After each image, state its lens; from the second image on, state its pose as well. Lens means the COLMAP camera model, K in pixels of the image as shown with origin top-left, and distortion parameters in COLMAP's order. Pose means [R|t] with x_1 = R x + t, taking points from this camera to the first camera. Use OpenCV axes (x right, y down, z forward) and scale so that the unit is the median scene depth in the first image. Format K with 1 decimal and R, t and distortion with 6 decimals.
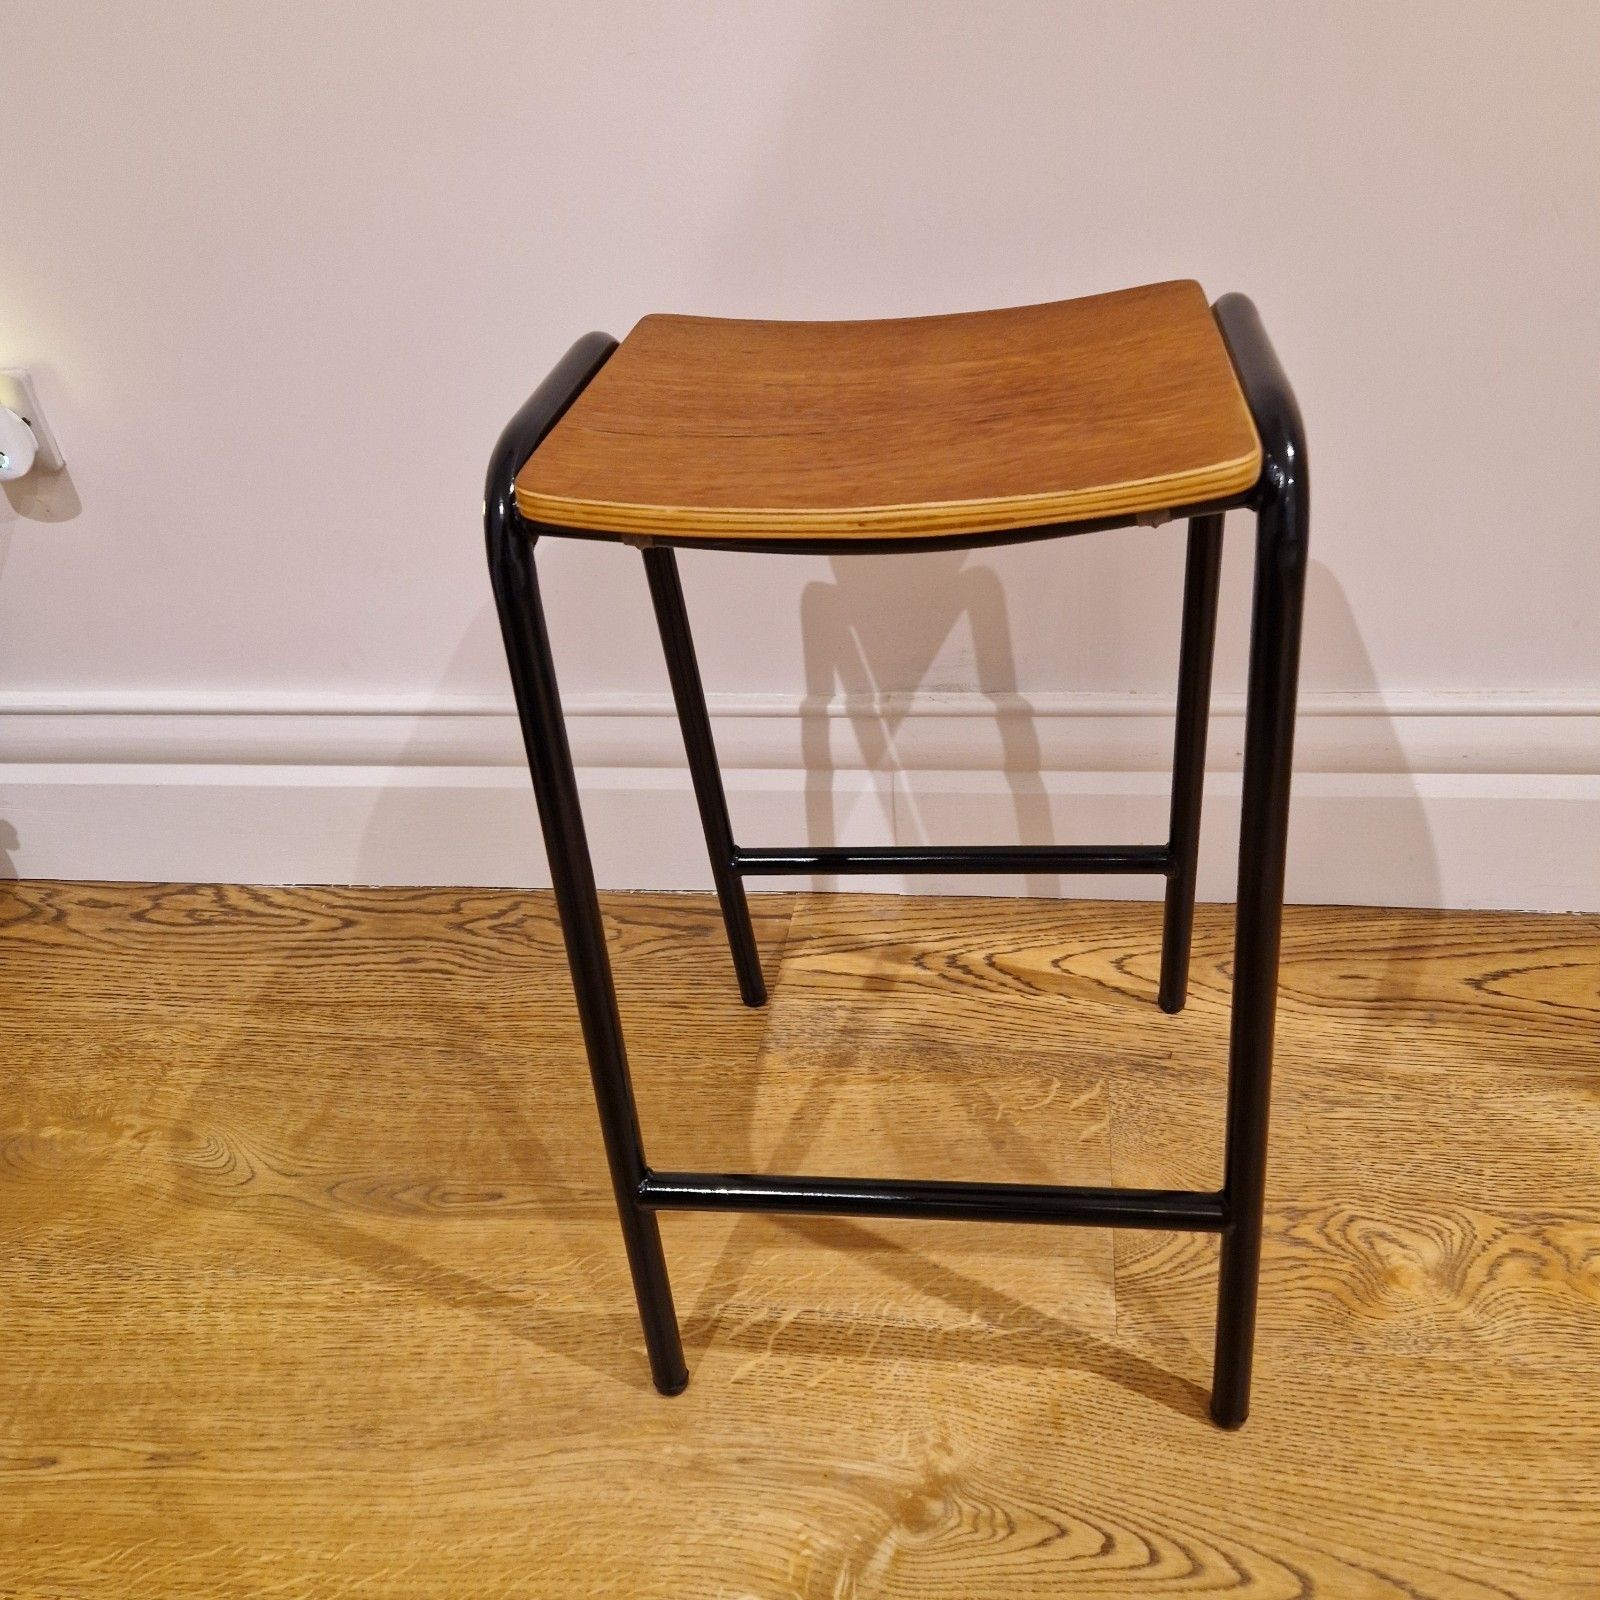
lens RADIAL K [[1419.4, 0, 815.9], [0, 1419.4, 810.3], [0, 0, 1]] dist [0.065882, -0.049361]
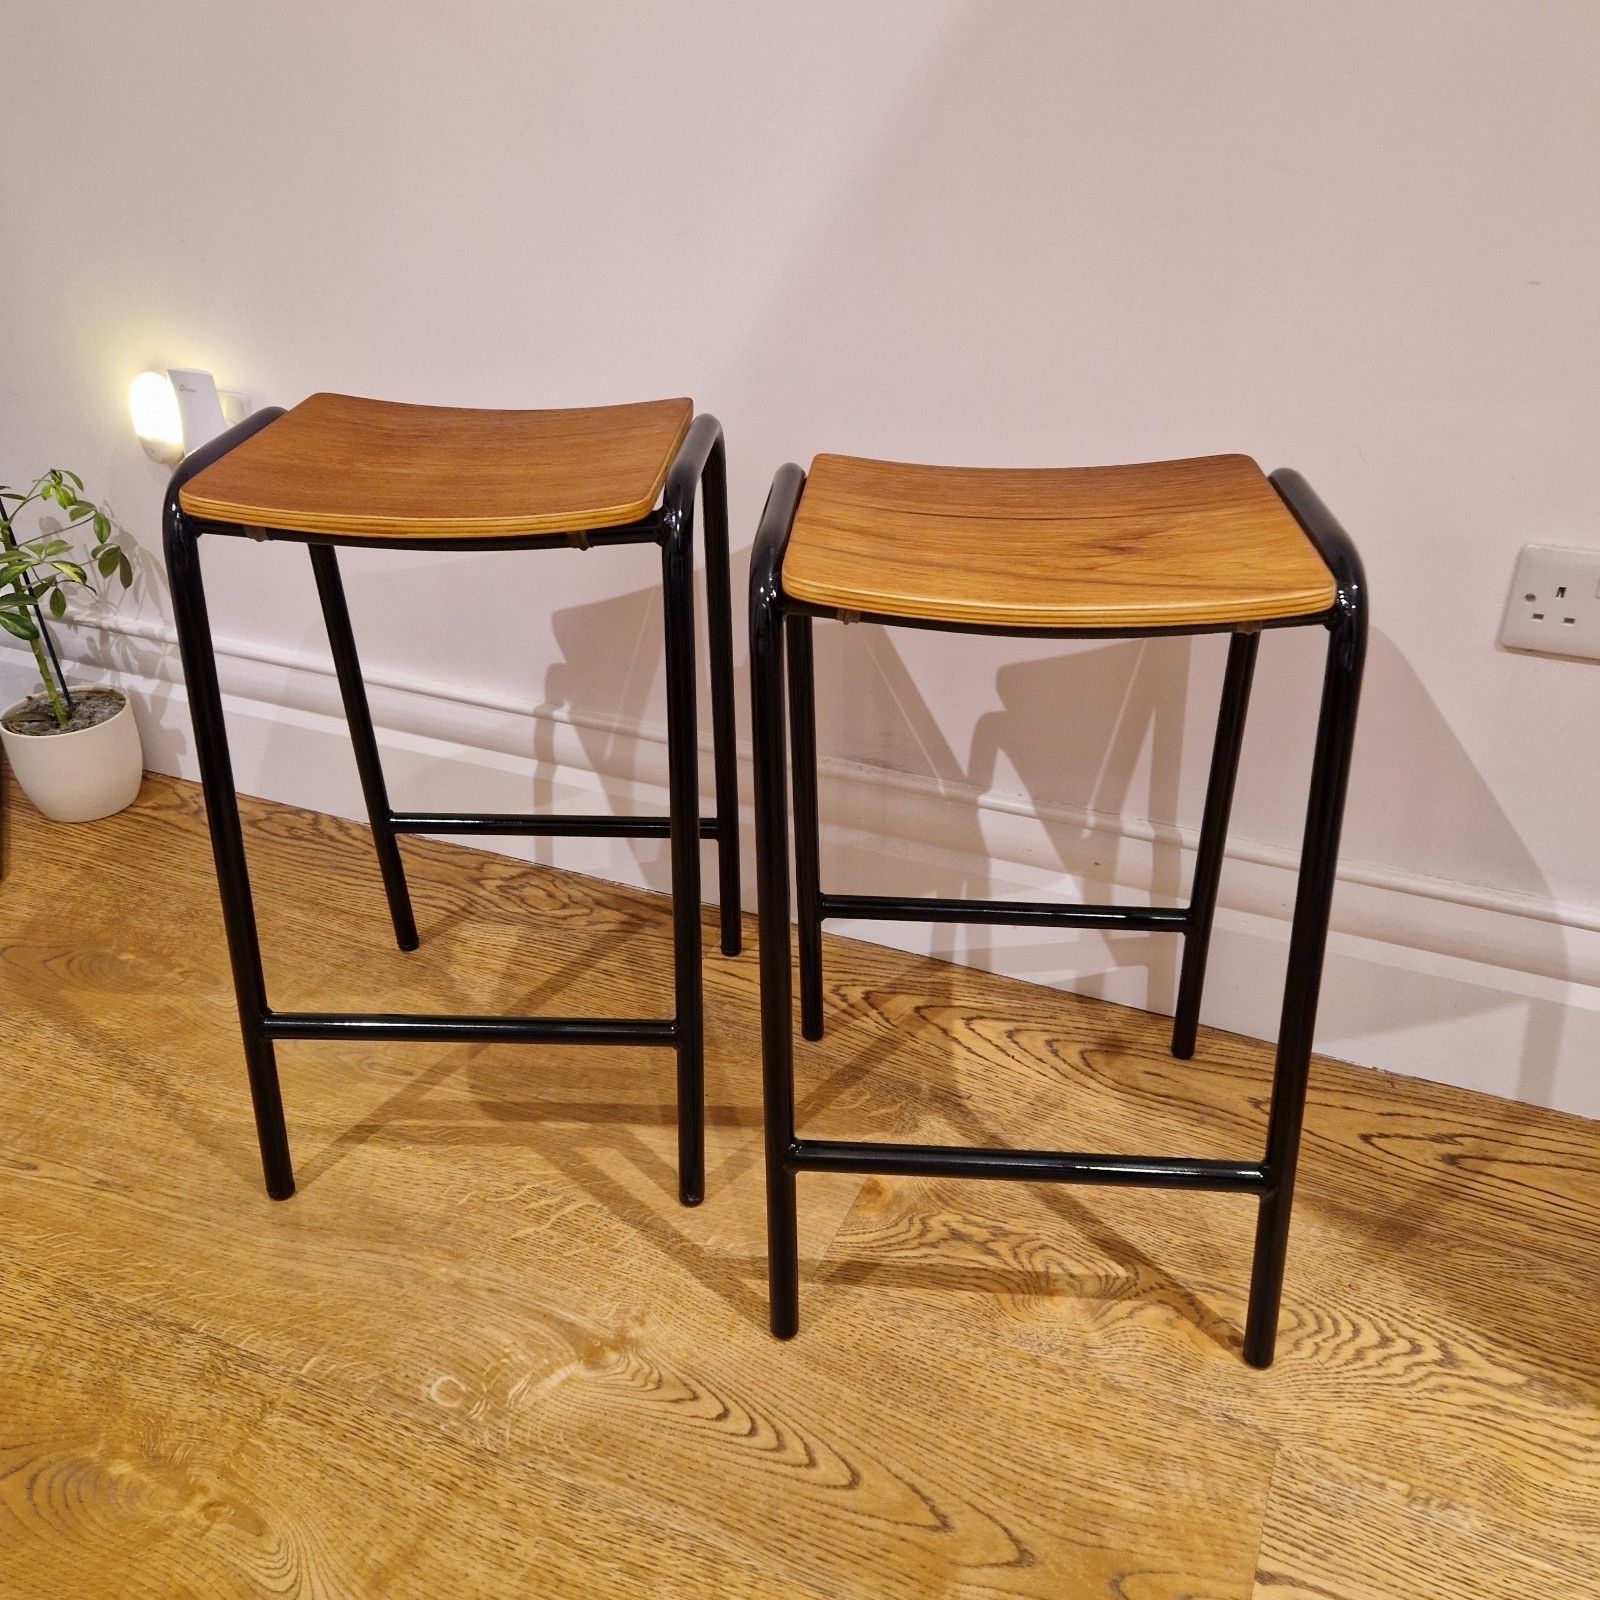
lens RADIAL K [[1419.4, 0, 822.5], [0, 1419.4, 807.0], [0, 0, 1]] dist [0.065882, -0.049361]
pose [[0.962653, 0.200641, -0.181776, 0.336240], [-0.214680, 0.974780, -0.060966, 0.040856], [0.164960, 0.097713, 0.981448, -0.221966]]
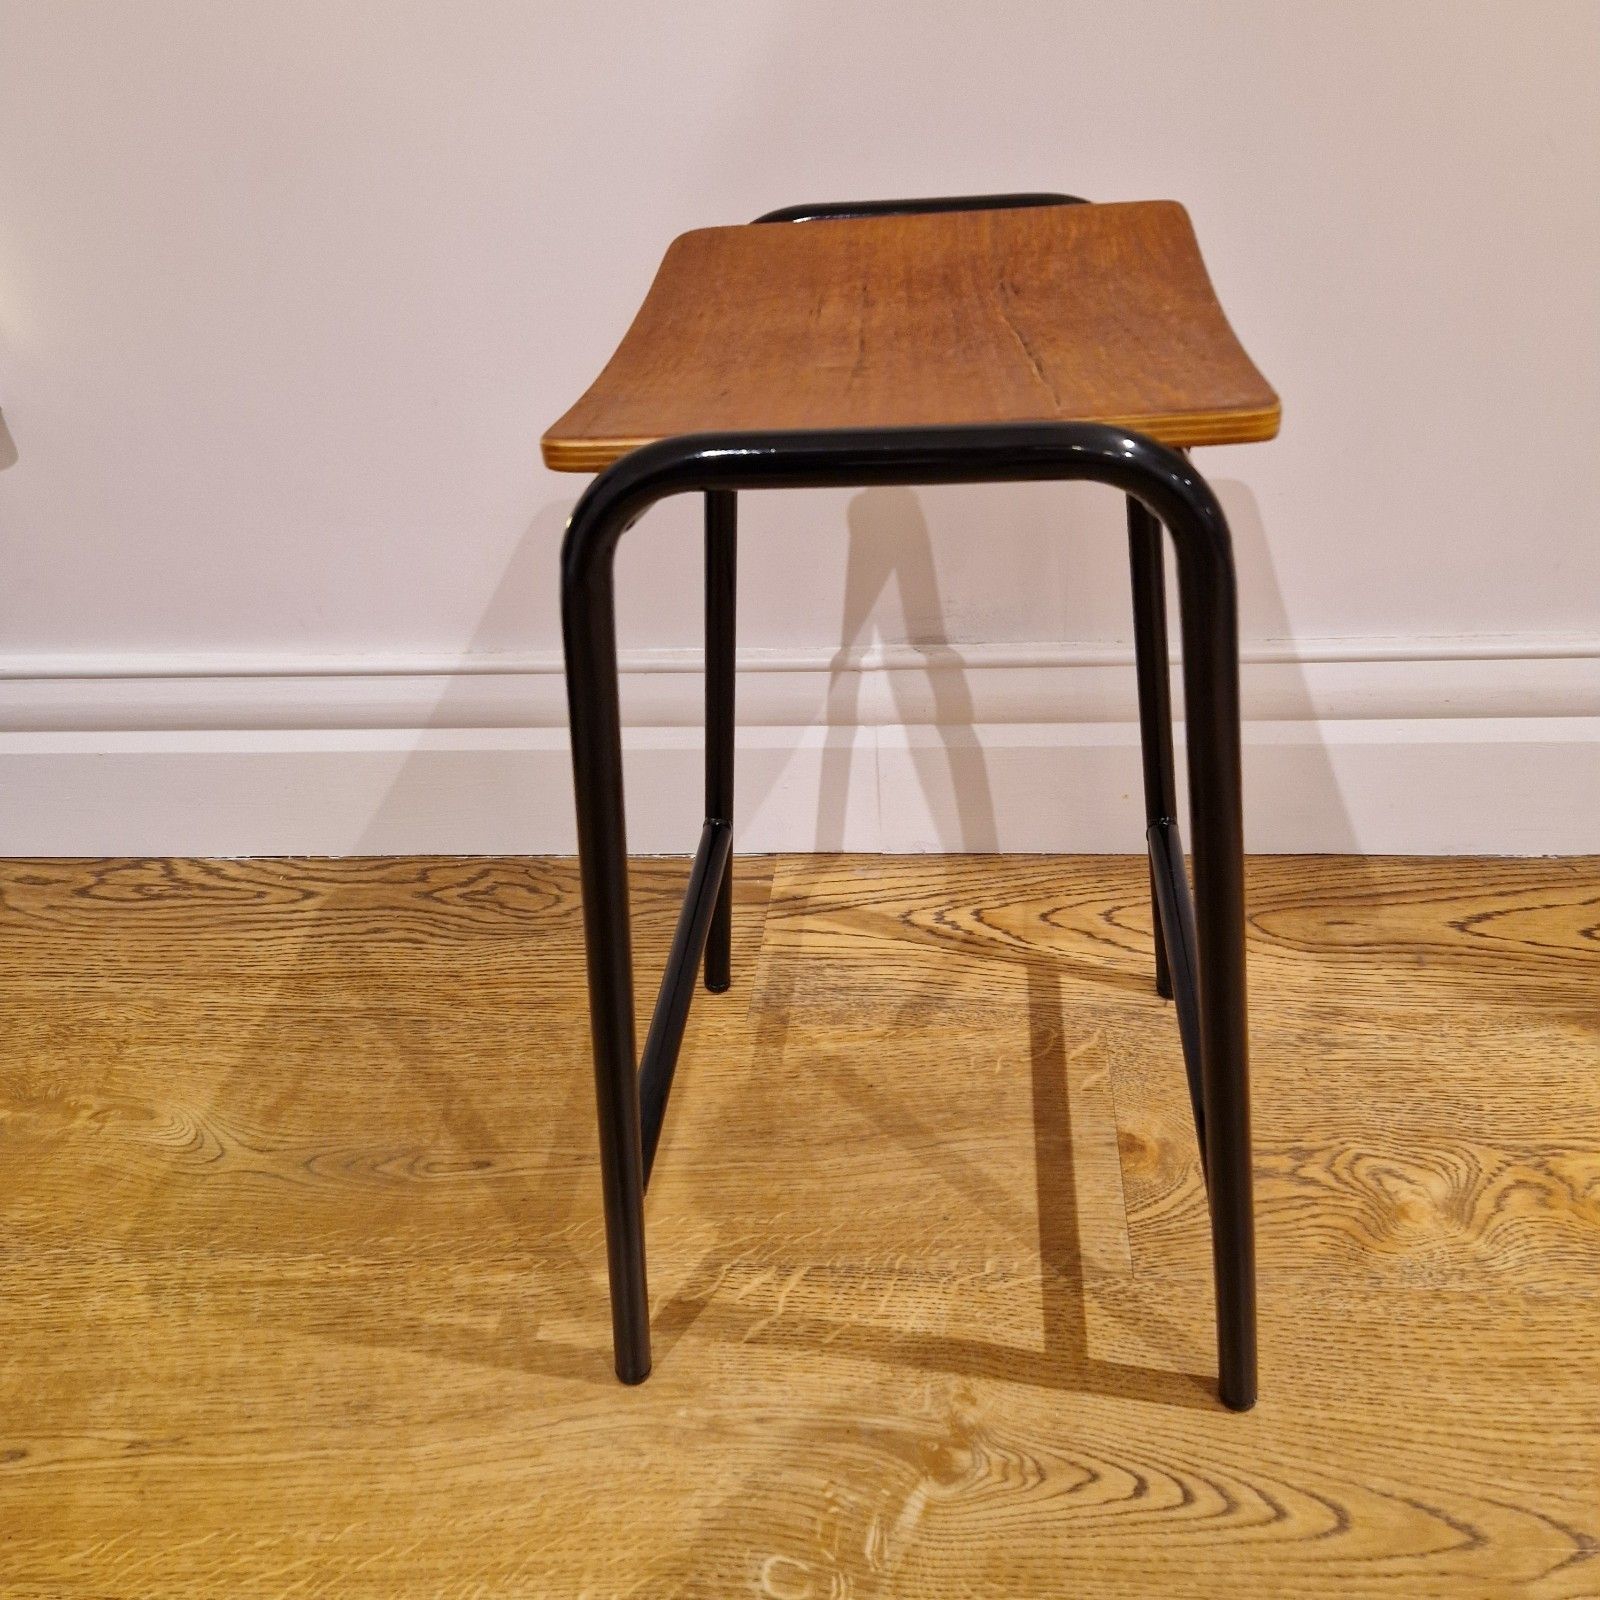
lens RADIAL K [[1419.4, 0, 822.3], [0, 1419.4, 803.3], [0, 0, 1]] dist [0.065882, -0.049361]
pose [[0.998022, -0.015666, 0.060881, -0.054892], [0.015831, 0.999872, -0.002223, 0.034600], [-0.060838, 0.003182, 0.998143, 0.025853]]
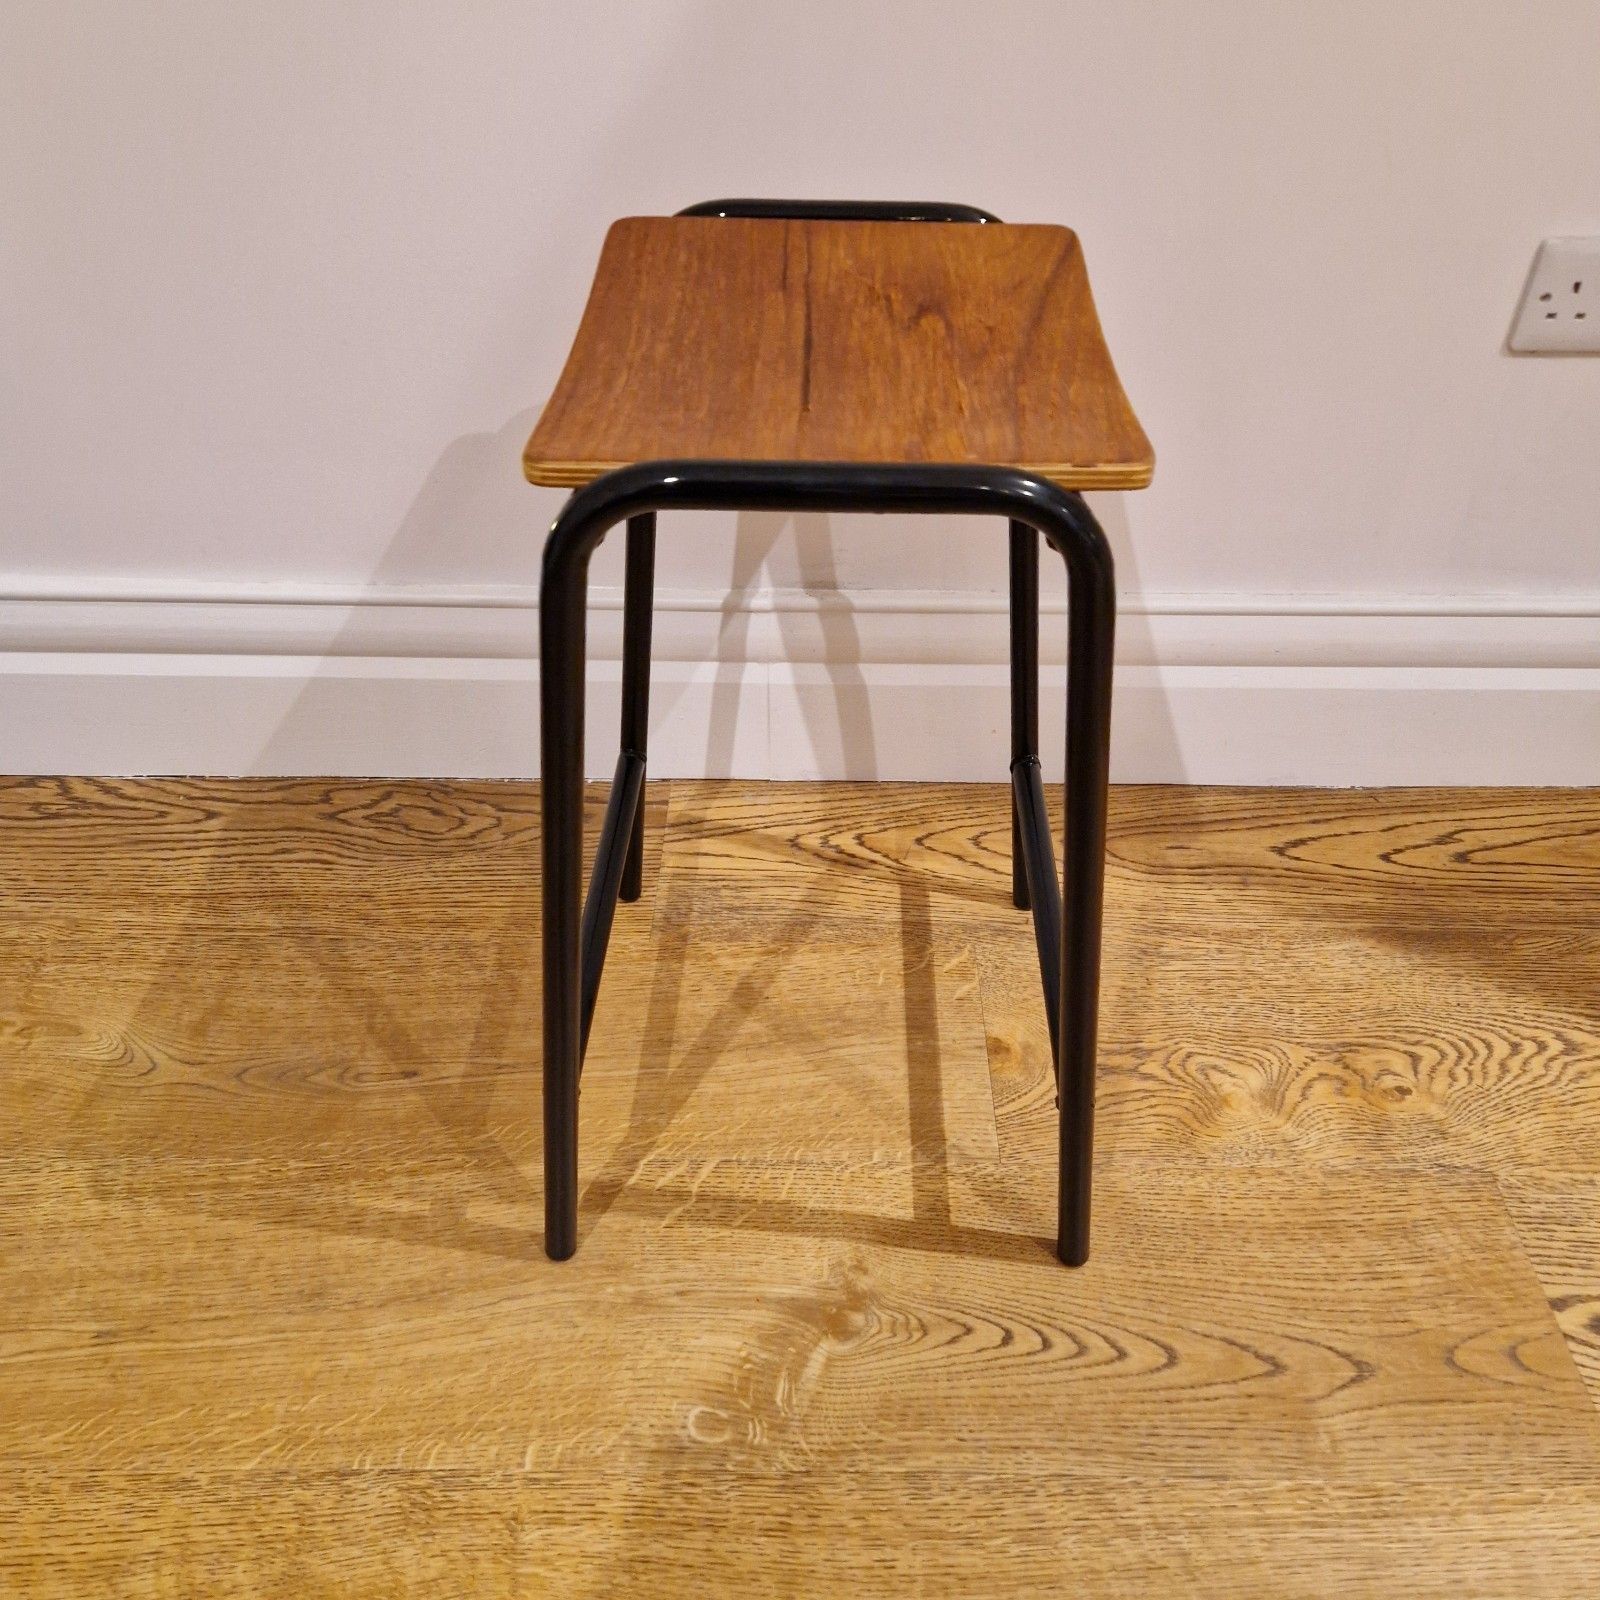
lens RADIAL K [[1419.4, 0, 813.7], [0, 1419.4, 804.4], [0, 0, 1]] dist [0.065882, -0.049361]
pose [[0.985408, -0.015439, 0.169507, -0.115944], [0.001742, 0.996740, 0.080659, -0.010199], [-0.170200, -0.079186, 0.982223, -0.061517]]
